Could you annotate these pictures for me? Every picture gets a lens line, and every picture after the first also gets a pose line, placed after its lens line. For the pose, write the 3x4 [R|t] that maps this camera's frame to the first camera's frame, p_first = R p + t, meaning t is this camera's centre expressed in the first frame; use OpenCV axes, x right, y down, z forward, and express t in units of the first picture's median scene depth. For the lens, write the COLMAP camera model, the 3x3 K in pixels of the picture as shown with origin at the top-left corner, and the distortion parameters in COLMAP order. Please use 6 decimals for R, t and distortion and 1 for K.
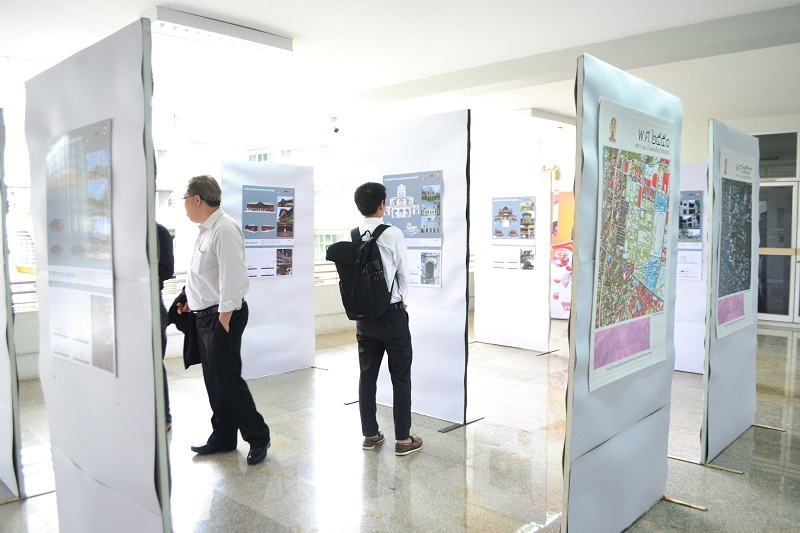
lens RADIAL K [[639.5, 0, 402.2], [0, 639.5, 266.1], [0, 0, 1]] dist [-0.075668, 0.002221]
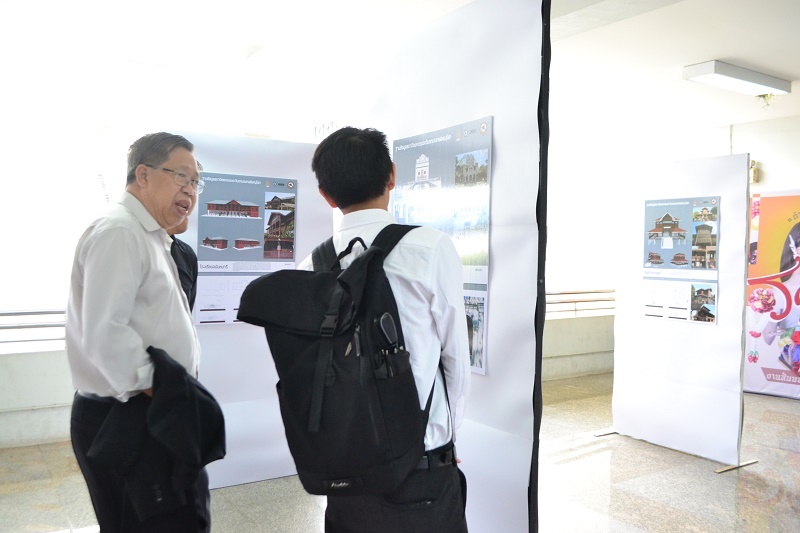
lens RADIAL K [[703.9, 0, 397.1], [0, 703.9, 269.9], [0, 0, 1]] dist [-0.066499, 0.005333]
pose [[0.971795, 0.019728, -0.235002, 0.110110], [-0.027586, 0.999163, -0.030198, -0.022607], [0.234210, 0.035829, 0.971526, 0.476667]]
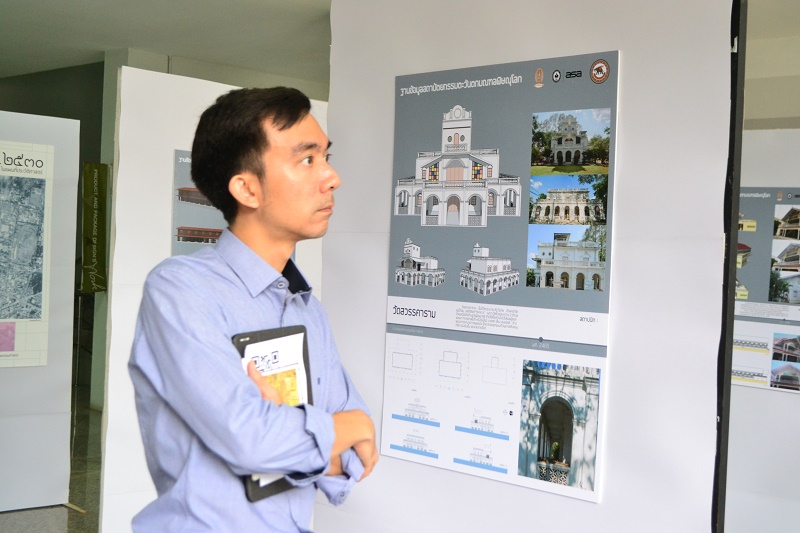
lens RADIAL K [[1172.5, 0, 399.5], [0, 1172.5, 265.6], [0, 0, 1]] dist [0.055496, 0.000000]
pose [[0.999349, 0.033510, -0.013353, -0.016914], [-0.033748, 0.999268, -0.018023, -0.048978], [0.012740, 0.018462, 0.999748, 0.494840]]
